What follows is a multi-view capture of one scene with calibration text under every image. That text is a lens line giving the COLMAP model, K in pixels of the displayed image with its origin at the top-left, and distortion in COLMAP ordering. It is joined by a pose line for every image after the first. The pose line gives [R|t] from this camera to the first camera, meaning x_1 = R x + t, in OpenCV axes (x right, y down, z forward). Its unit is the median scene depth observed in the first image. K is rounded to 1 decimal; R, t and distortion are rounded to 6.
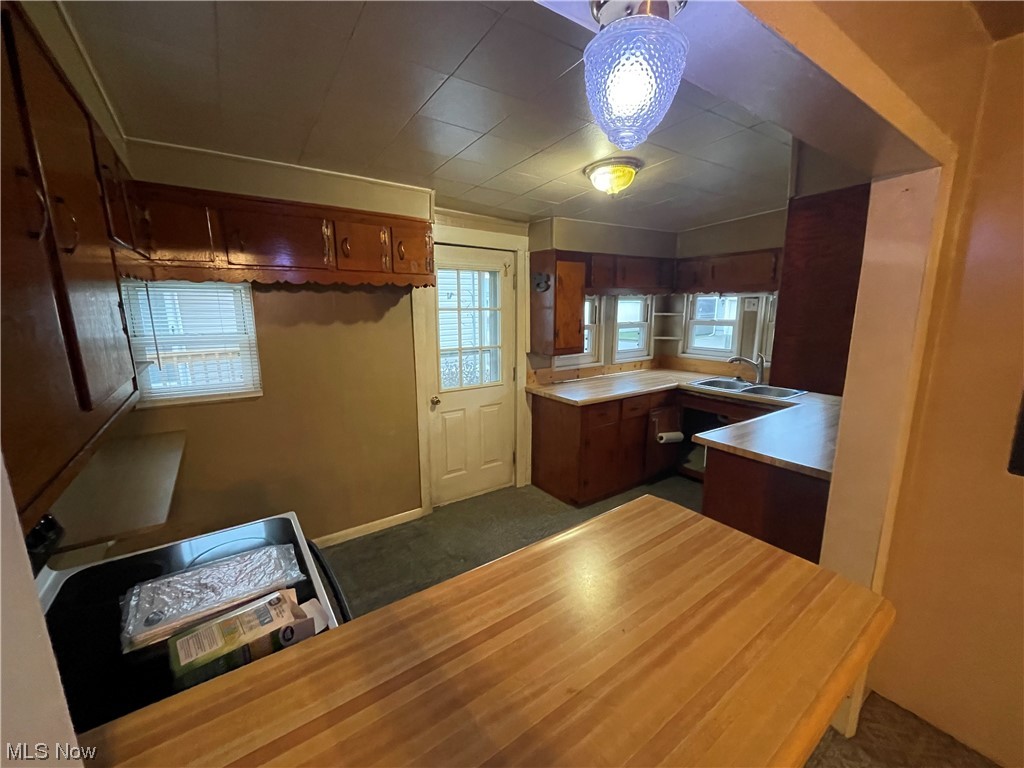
lens RADIAL K [[412.2, 0, 511.3], [0, 412.2, 384.5], [0, 0, 1]] dist [-0.001211, -0.000462]
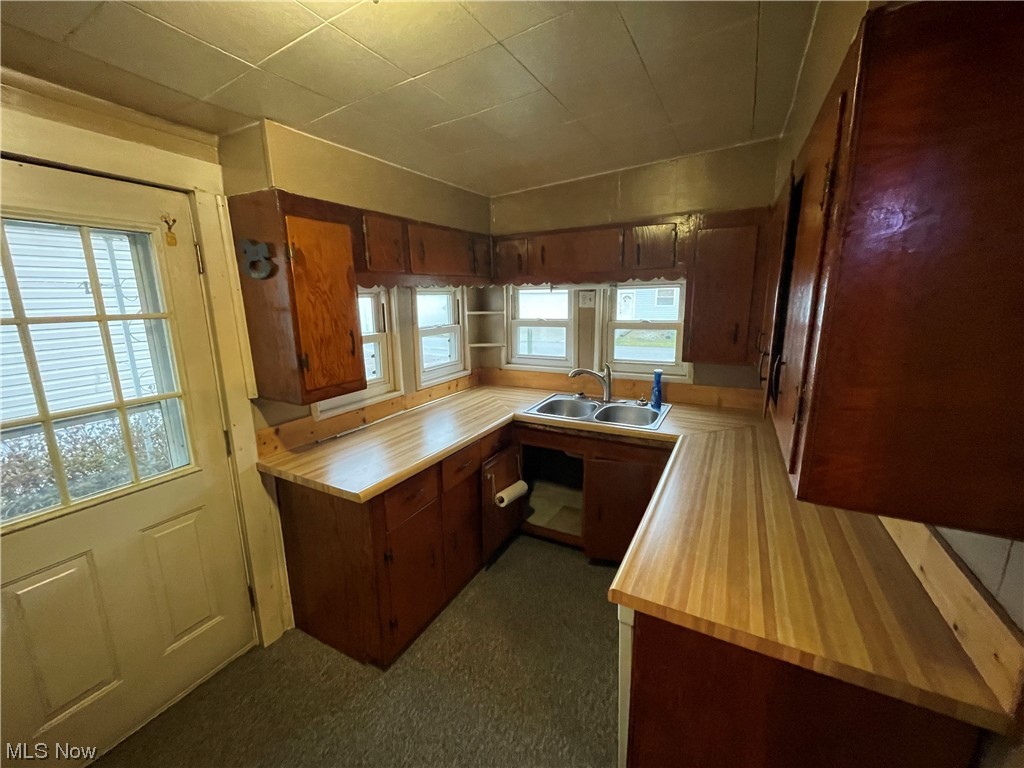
lens RADIAL K [[412.2, 0, 510.1], [0, 412.2, 384.6], [0, 0, 1]] dist [-0.001211, -0.000462]
pose [[0.890965, -0.101333, 0.442620, 0.096760], [0.093480, 0.994834, 0.039588, -0.081932], [-0.444345, 0.006105, 0.895835, 0.384841]]
